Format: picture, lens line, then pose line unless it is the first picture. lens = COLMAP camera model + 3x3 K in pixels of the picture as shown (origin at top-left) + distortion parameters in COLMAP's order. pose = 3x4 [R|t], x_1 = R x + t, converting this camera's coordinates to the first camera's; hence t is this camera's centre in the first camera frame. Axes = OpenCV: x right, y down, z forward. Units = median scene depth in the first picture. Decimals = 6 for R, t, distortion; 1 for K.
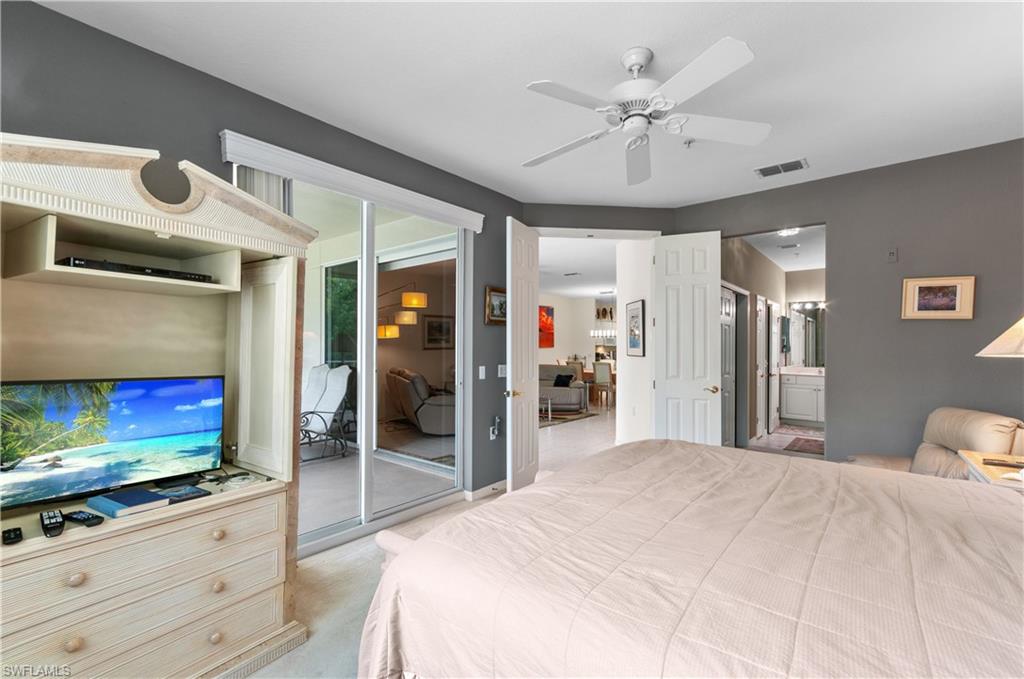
lens RADIAL K [[451.3, 0, 517.1], [0, 451.3, 343.0], [0, 0, 1]] dist [0.003783, 0.000724]
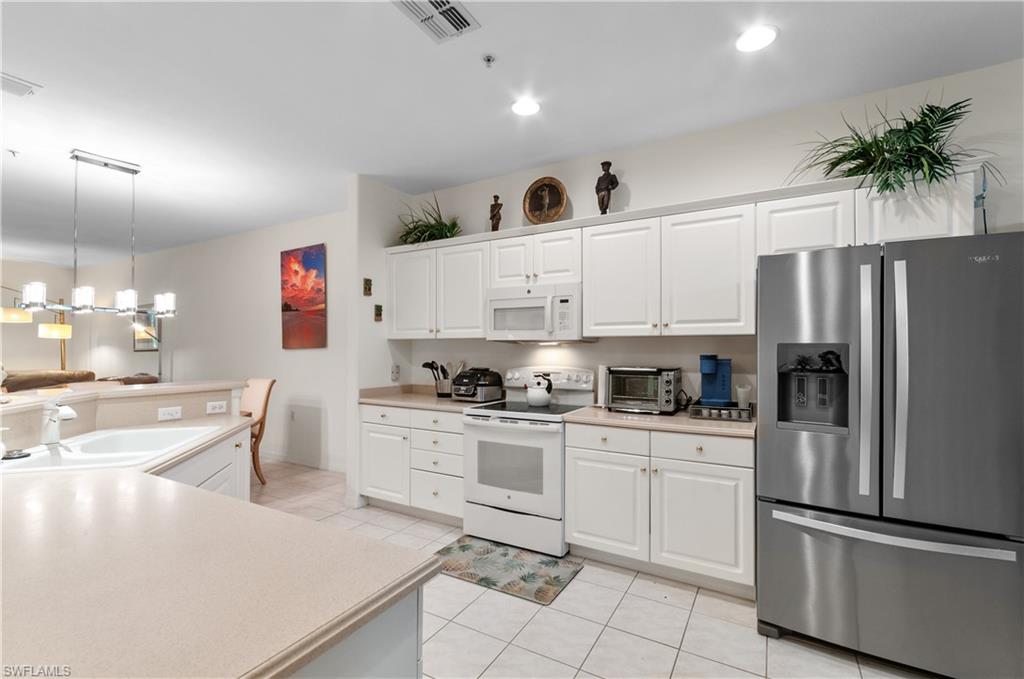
lens RADIAL K [[451.3, 0, 519.9], [0, 451.3, 347.2], [0, 0, 1]] dist [0.003783, 0.000724]
pose [[0.171918, -0.008227, -0.985077, 0.518187], [0.006913, 0.999951, -0.007145, 0.013620], [0.985087, -0.005582, 0.171966, 1.166323]]
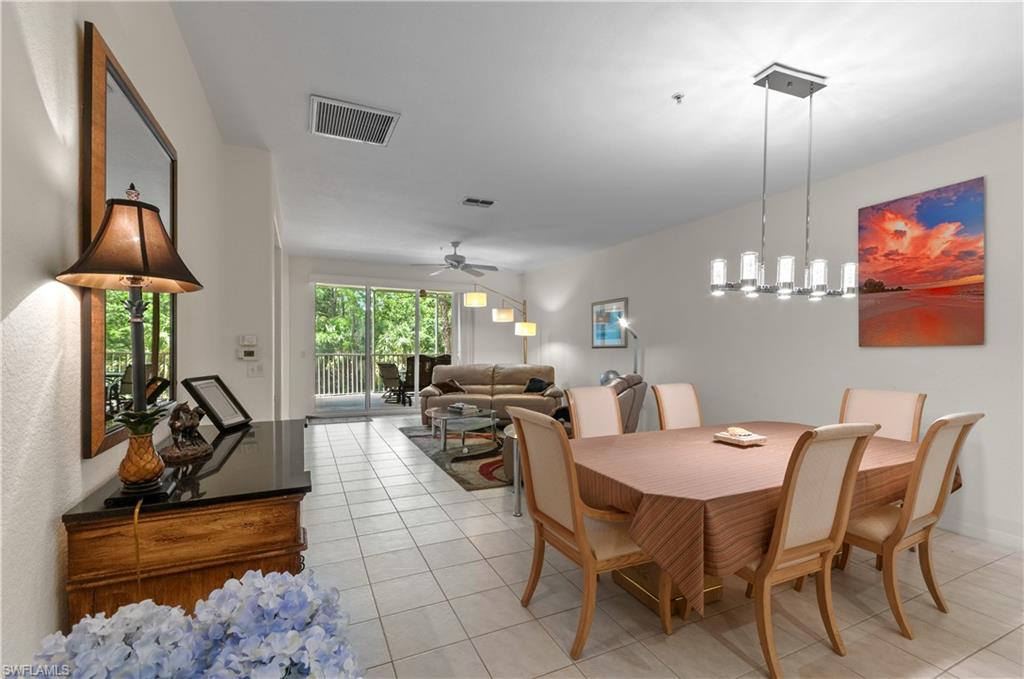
lens RADIAL K [[451.3, 0, 521.7], [0, 451.3, 355.5], [0, 0, 1]] dist [0.003783, 0.000724]
pose [[-0.414191, 0.010523, -0.910129, 0.427317], [-0.004428, 0.999898, 0.013576, 0.013684], [0.910179, 0.009653, -0.414102, 0.932704]]
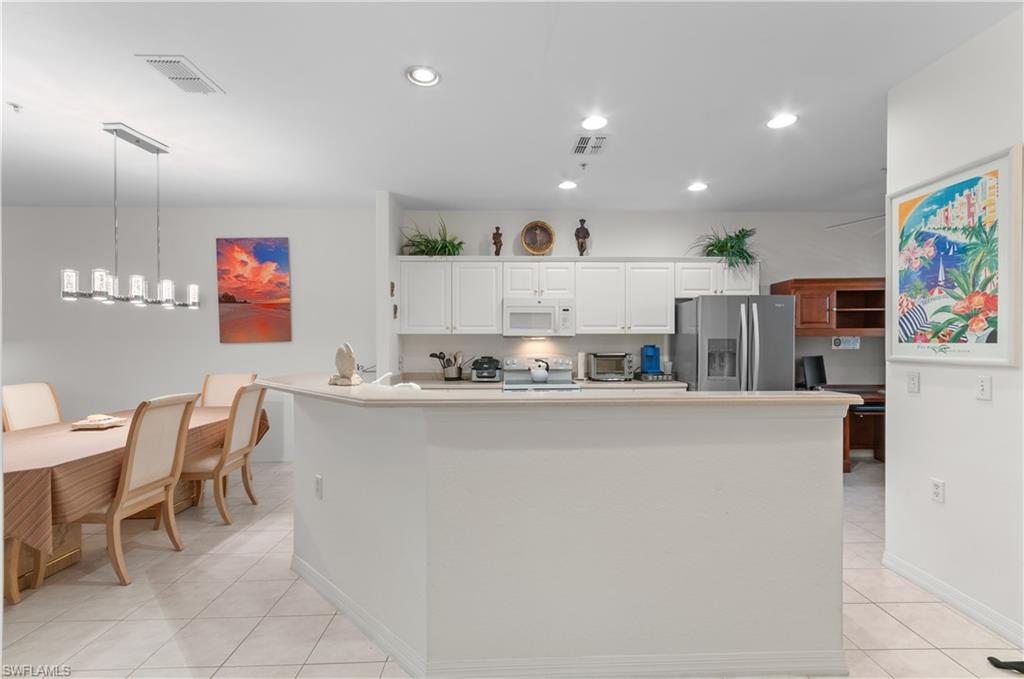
lens RADIAL K [[451.3, 0, 518.6], [0, 451.3, 346.1], [0, 0, 1]] dist [0.003783, 0.000724]
pose [[0.660075, 0.000421, -0.751200, 0.533825], [0.010668, 0.999894, 0.009934, 0.012334], [0.751124, -0.014571, 0.660000, 0.947737]]
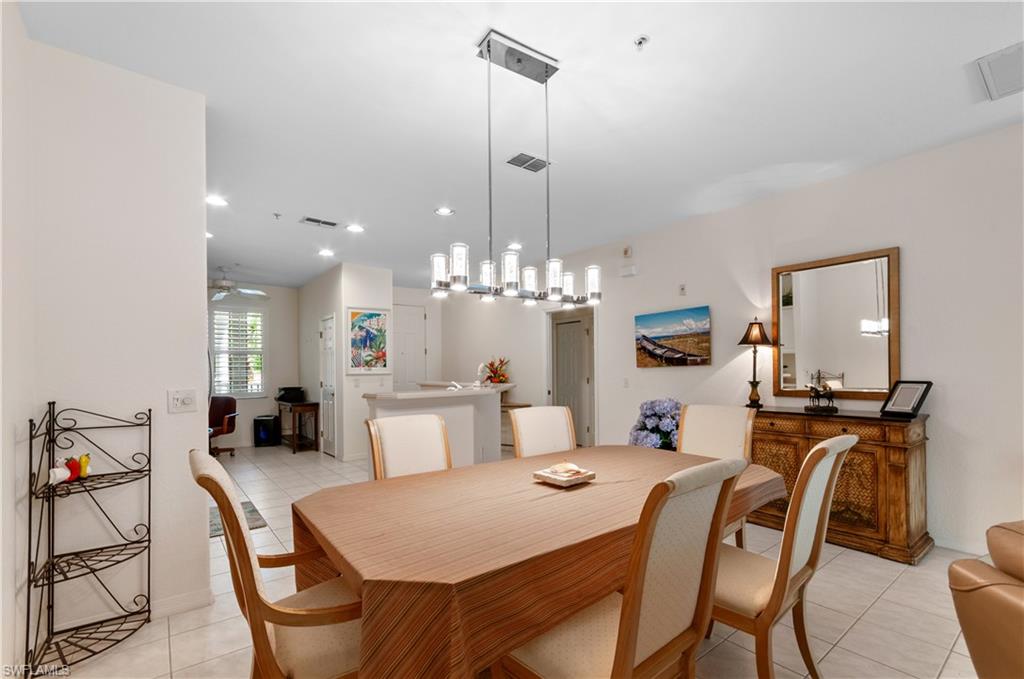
lens RADIAL K [[451.3, 0, 523.3], [0, 451.3, 366.2], [0, 0, 1]] dist [0.003783, 0.000724]
pose [[0.197479, 0.000328, 0.980307, 0.015065], [0.004683, 0.999988, -0.001278, 0.015125], [-0.980296, 0.004843, 0.197475, 0.921531]]
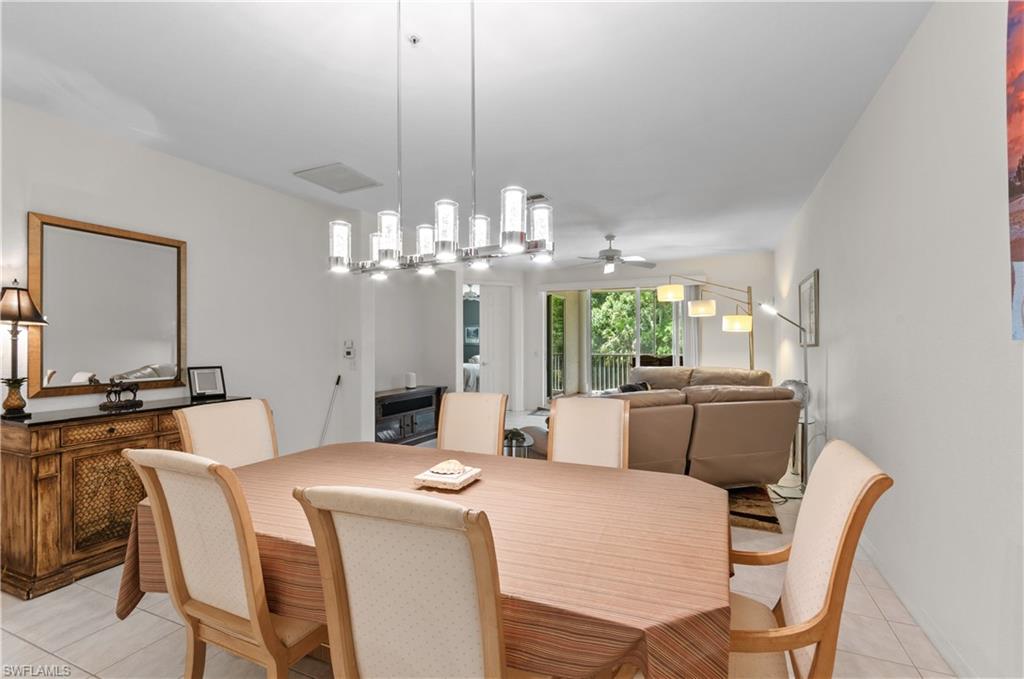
lens RADIAL K [[451.3, 0, 522.9], [0, 451.3, 345.0], [0, 0, 1]] dist [0.003783, 0.000724]
pose [[-0.958793, -0.001370, -0.284103, 0.204769], [0.000968, 0.999967, -0.008090, 0.012612], [0.284105, -0.008031, -0.958760, 1.094282]]
